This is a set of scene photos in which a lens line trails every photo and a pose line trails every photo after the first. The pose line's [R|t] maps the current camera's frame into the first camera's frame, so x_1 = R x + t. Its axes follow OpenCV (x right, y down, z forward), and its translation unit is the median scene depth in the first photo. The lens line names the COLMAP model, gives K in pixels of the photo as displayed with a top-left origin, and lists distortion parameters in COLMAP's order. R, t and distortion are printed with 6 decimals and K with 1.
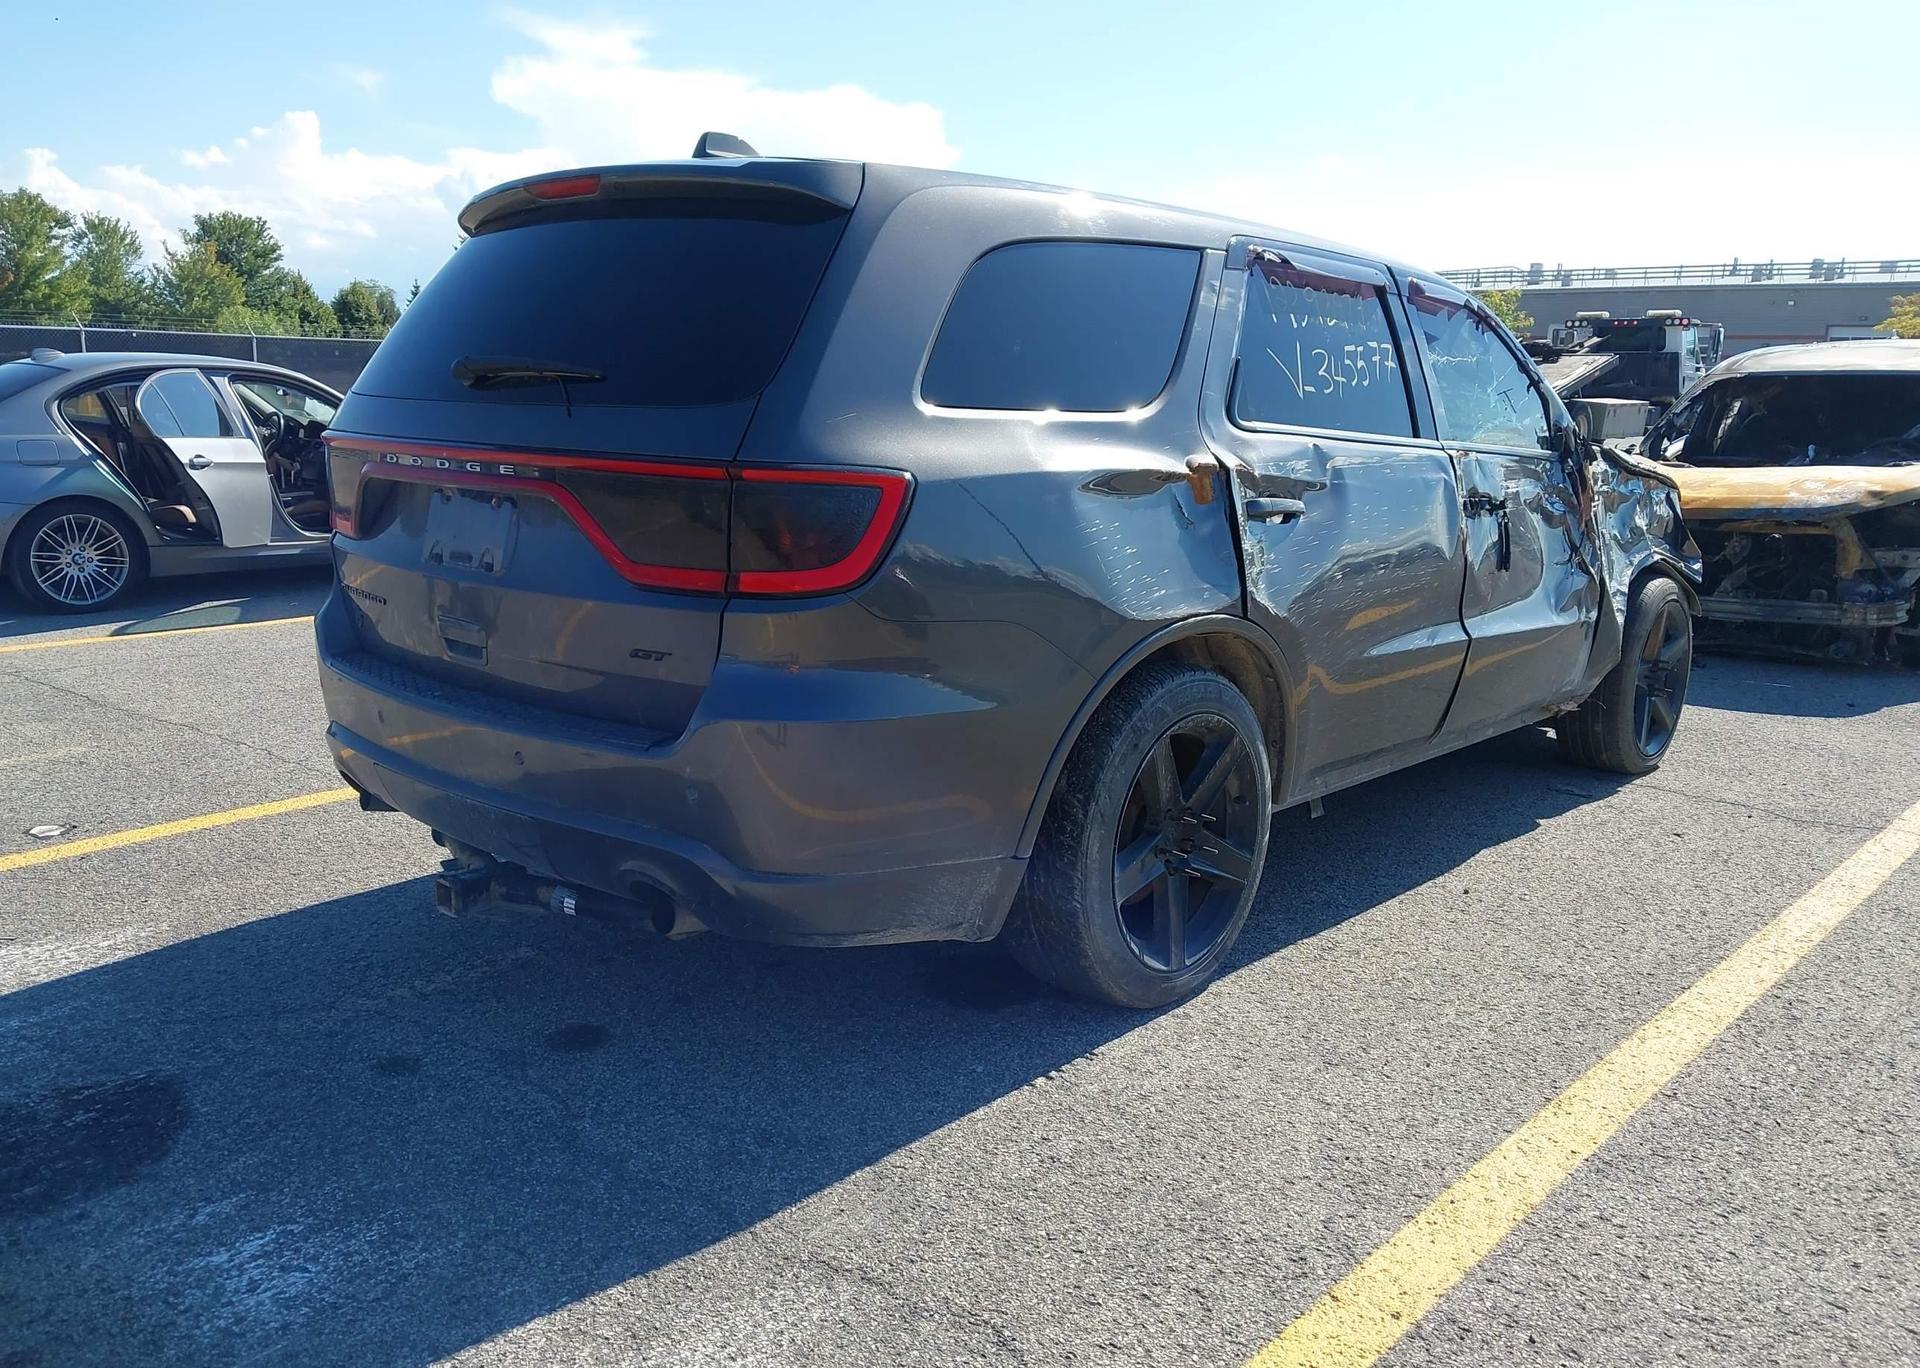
lens RADIAL K [[1594.0, 0, 947.4], [0, 1594.0, 755.2], [0, 0, 1]] dist [-0.002245, 0.004639]
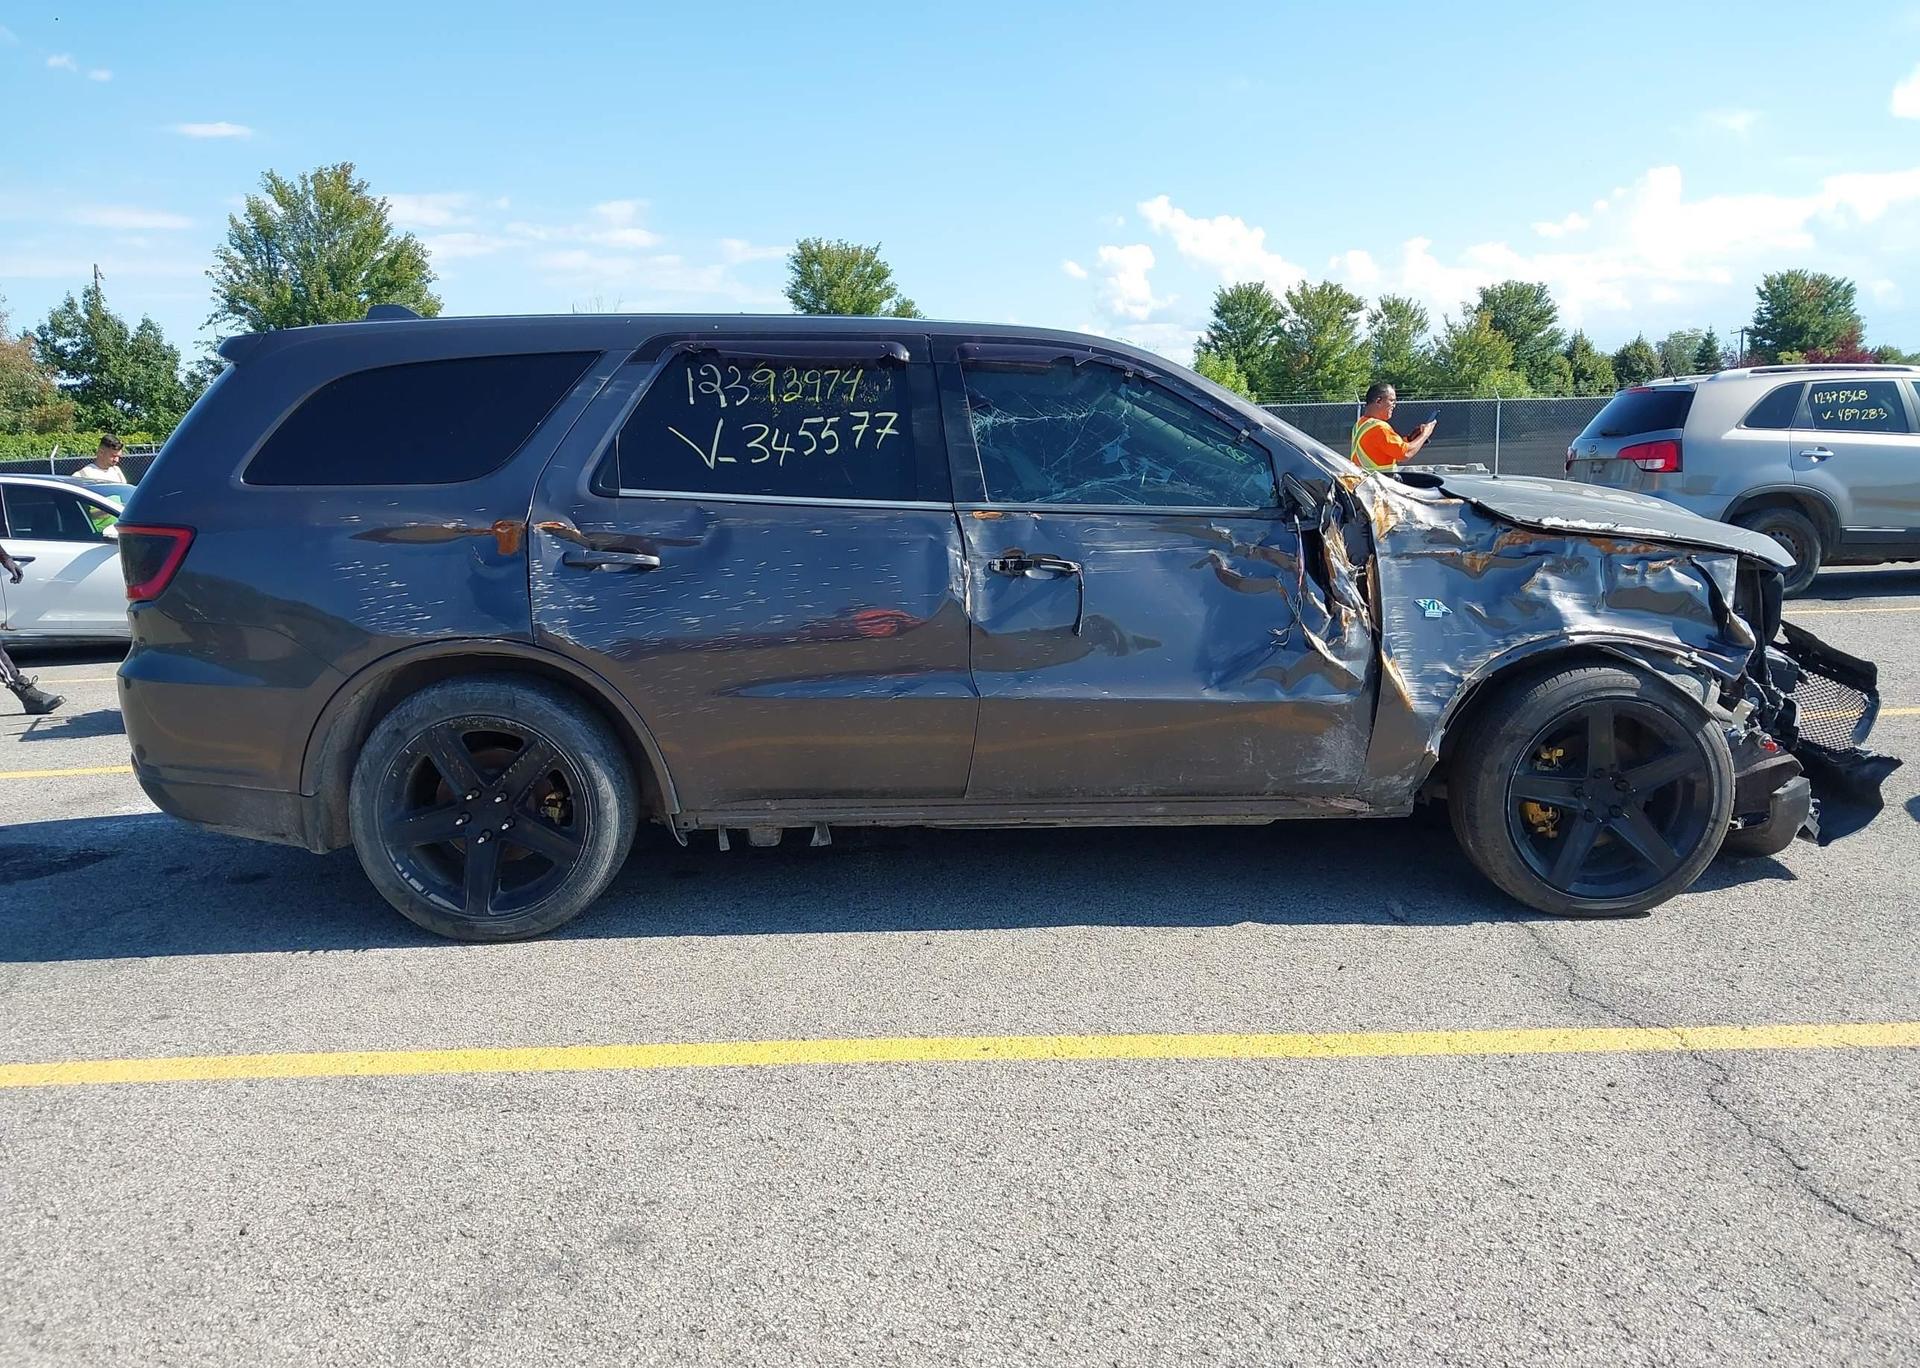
lens RADIAL K [[1615.1, 0, 916.8], [0, 1615.1, 689.3], [0, 0, 1]] dist [0.020664, 0.006553]
pose [[0.671816, 0.077468, -0.736656, 1.086598], [-0.133146, 0.990947, -0.017217, -0.057250], [0.728653, 0.109650, 0.676049, 0.297093]]
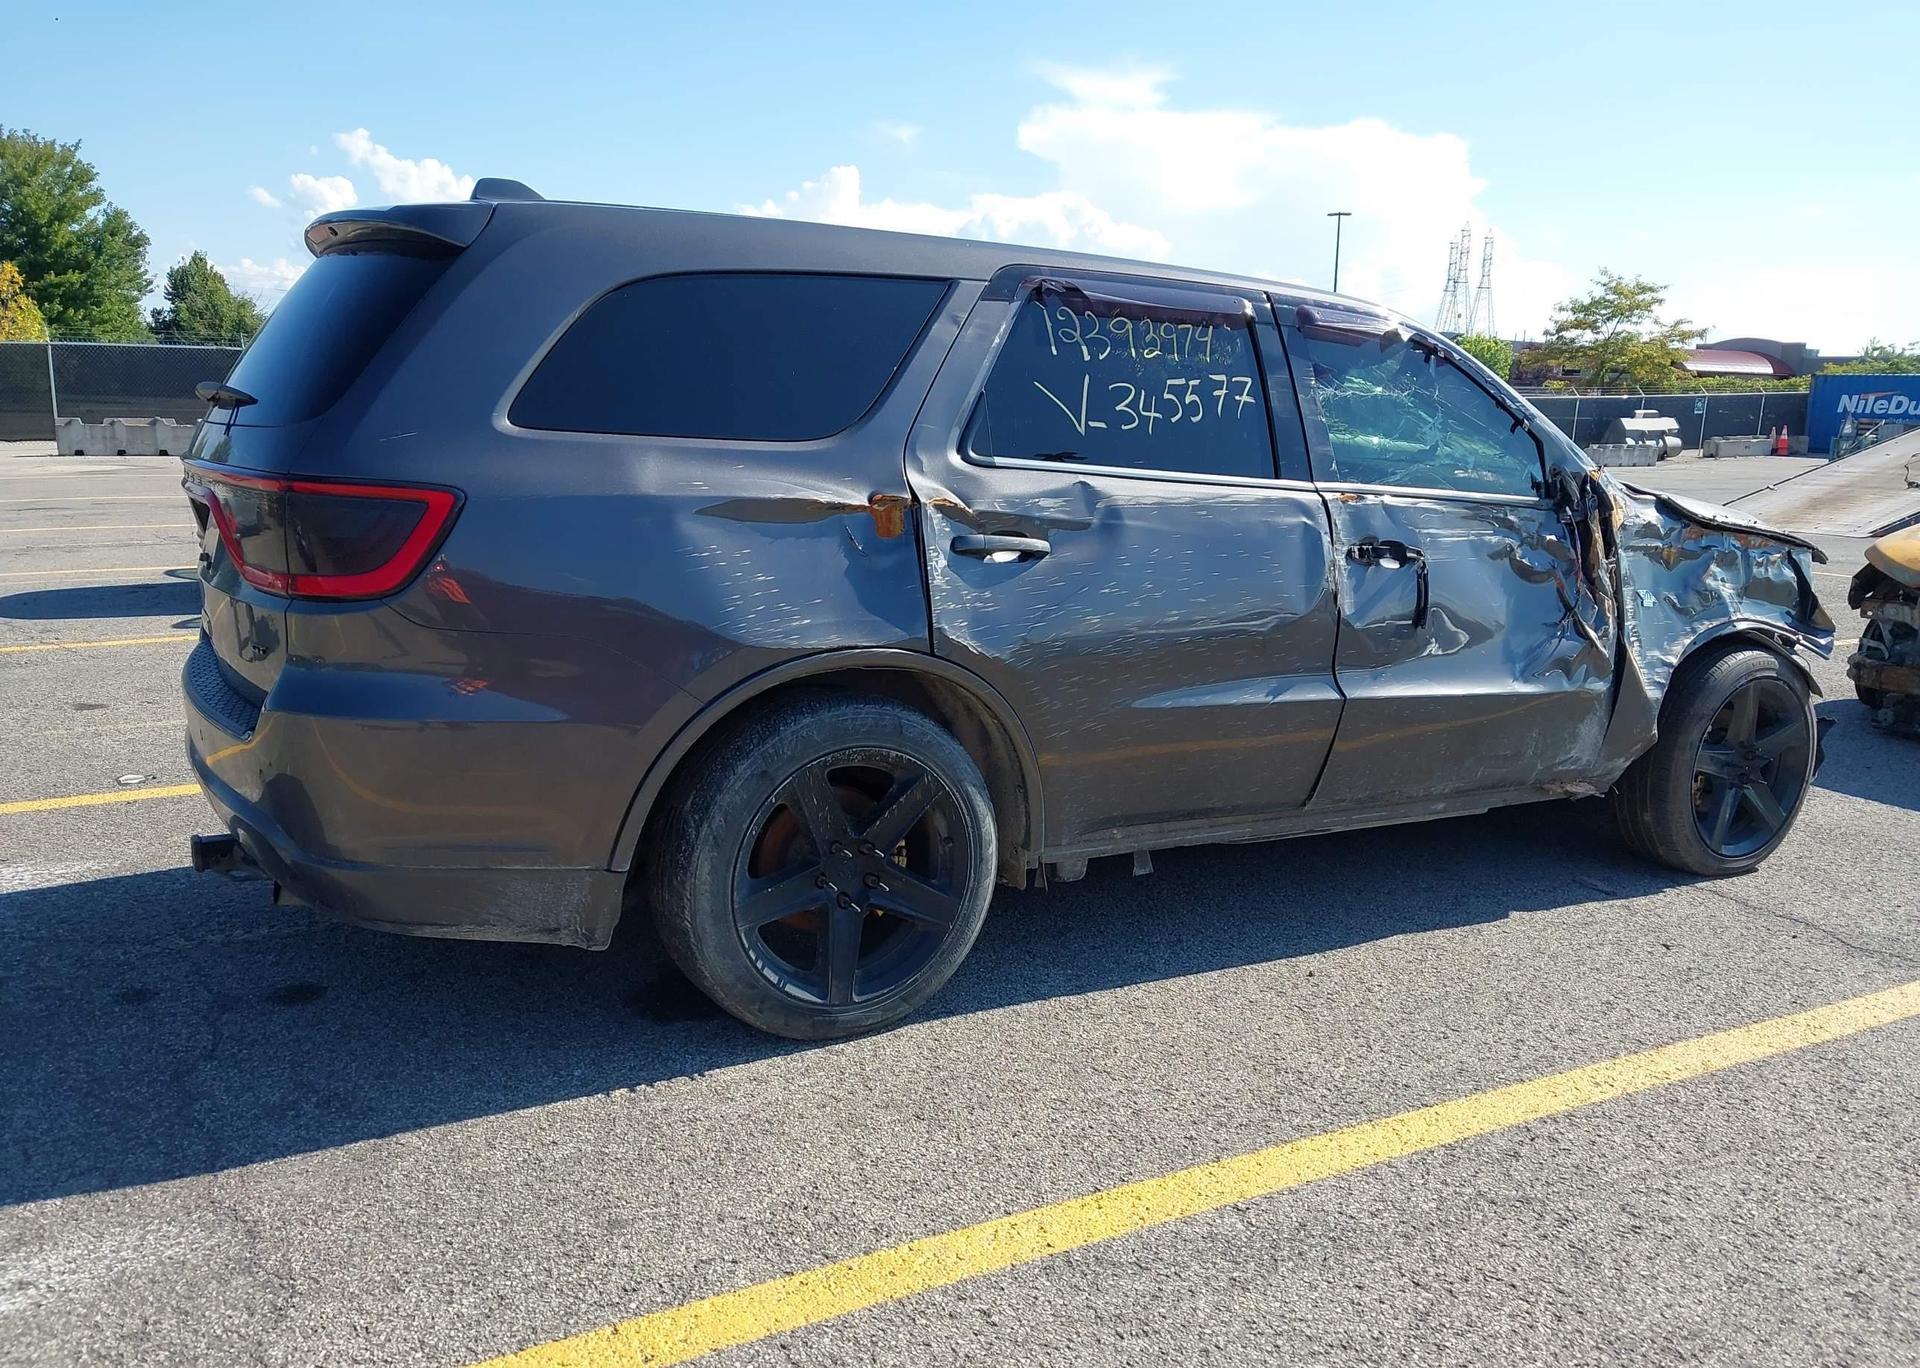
lens RADIAL K [[1595.2, 0, 927.7], [0, 1595.2, 736.3], [0, 0, 1]] dist [0.014798, 0.004576]
pose [[0.946462, 0.075245, -0.313923, 0.405488], [-0.085706, 0.996127, -0.019635, -0.013514], [0.311230, 0.045489, 0.949245, 0.059283]]
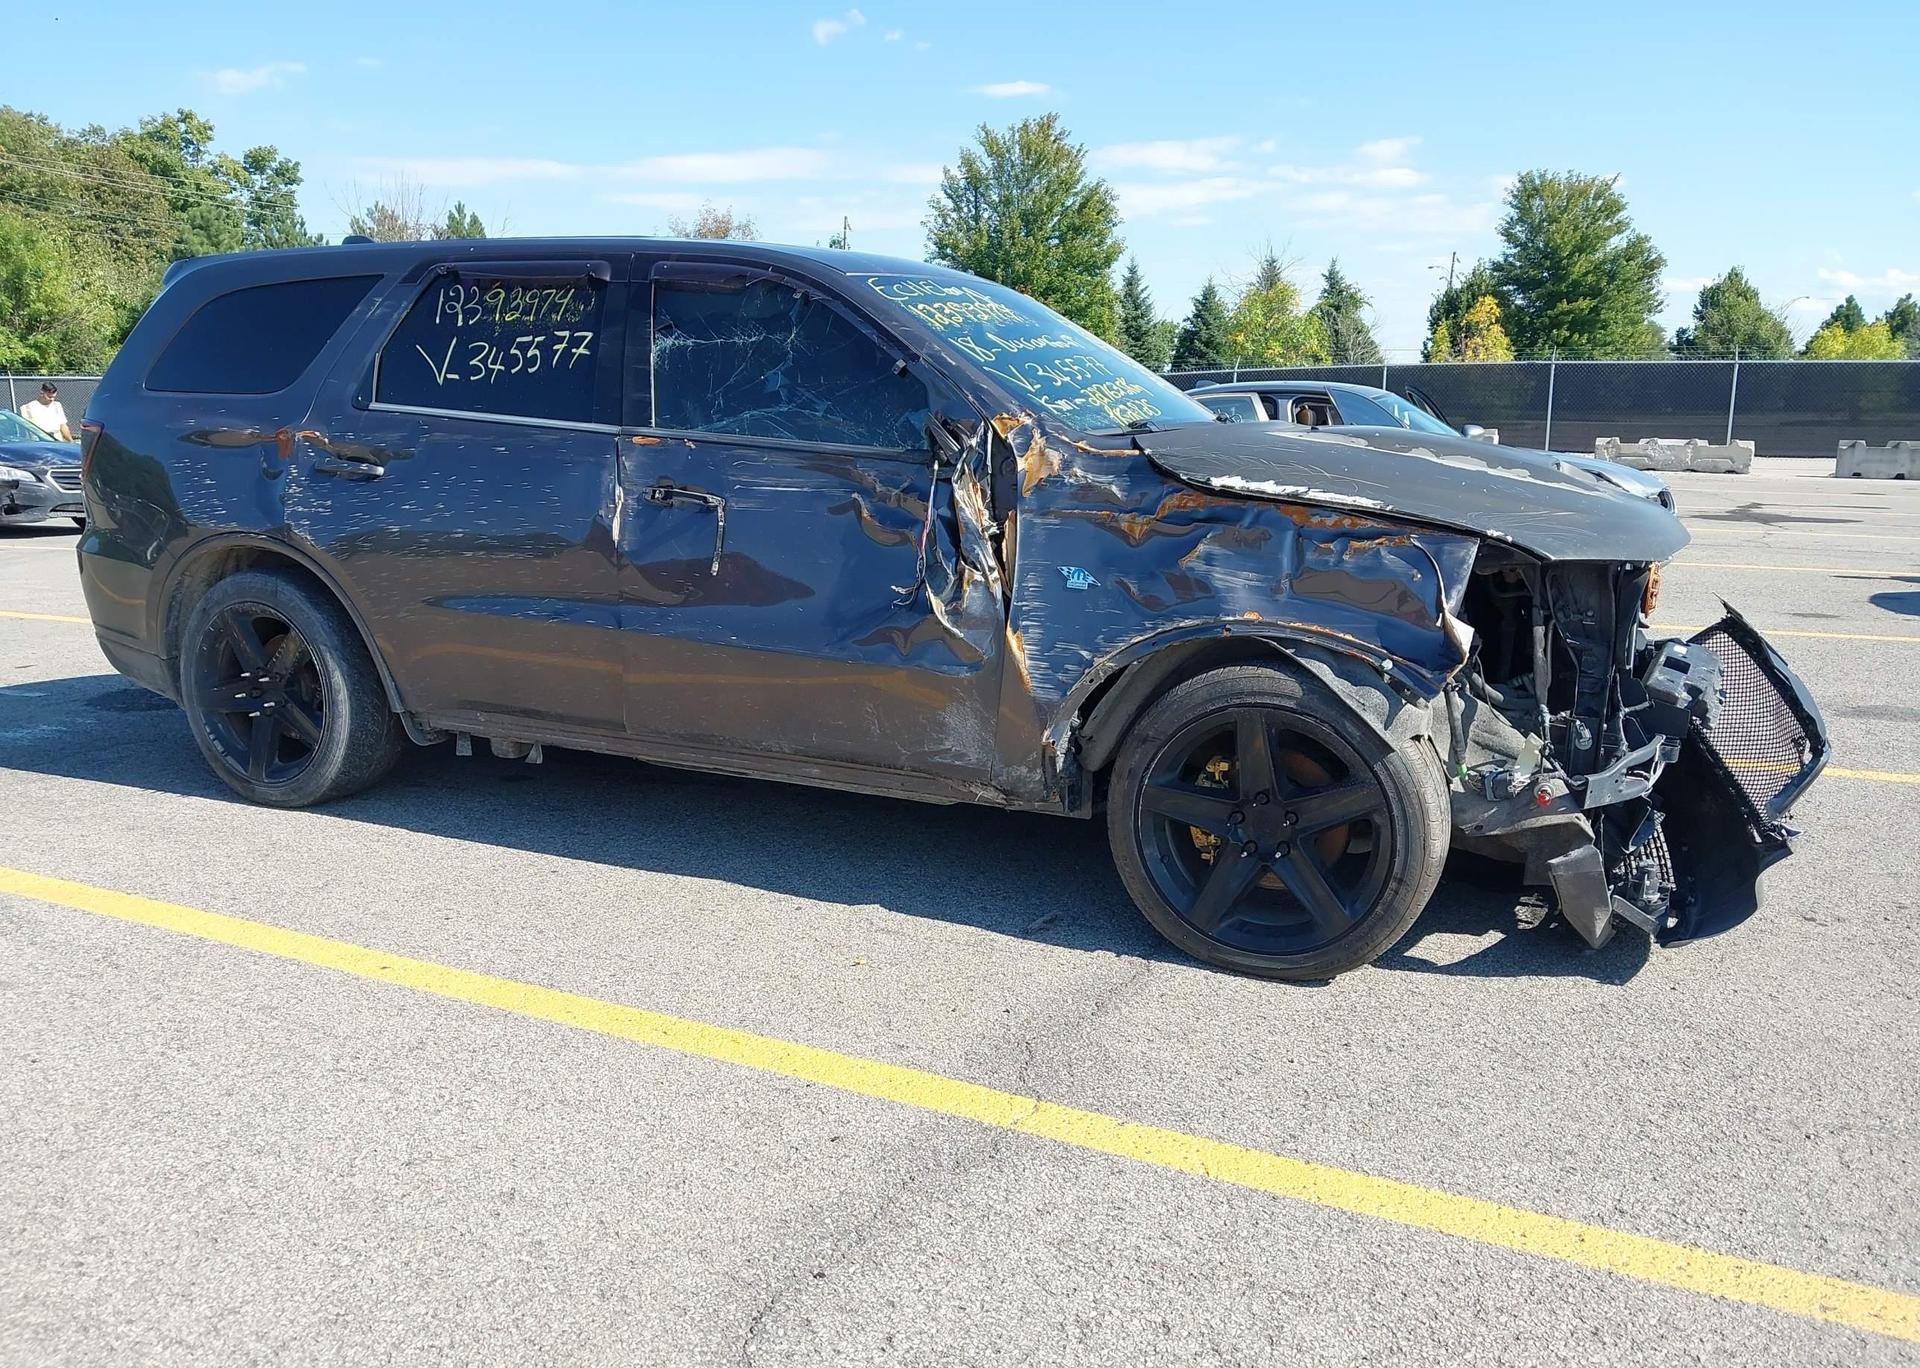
lens RADIAL K [[1615.1, 0, 916.8], [0, 1615.1, 689.3], [0, 0, 1]] dist [0.020664, 0.006553]
pose [[0.260239, 0.156119, -0.952839, 1.368222], [-0.223639, 0.969752, 0.097810, -0.180640], [0.939288, 0.187638, 0.287282, 0.929644]]
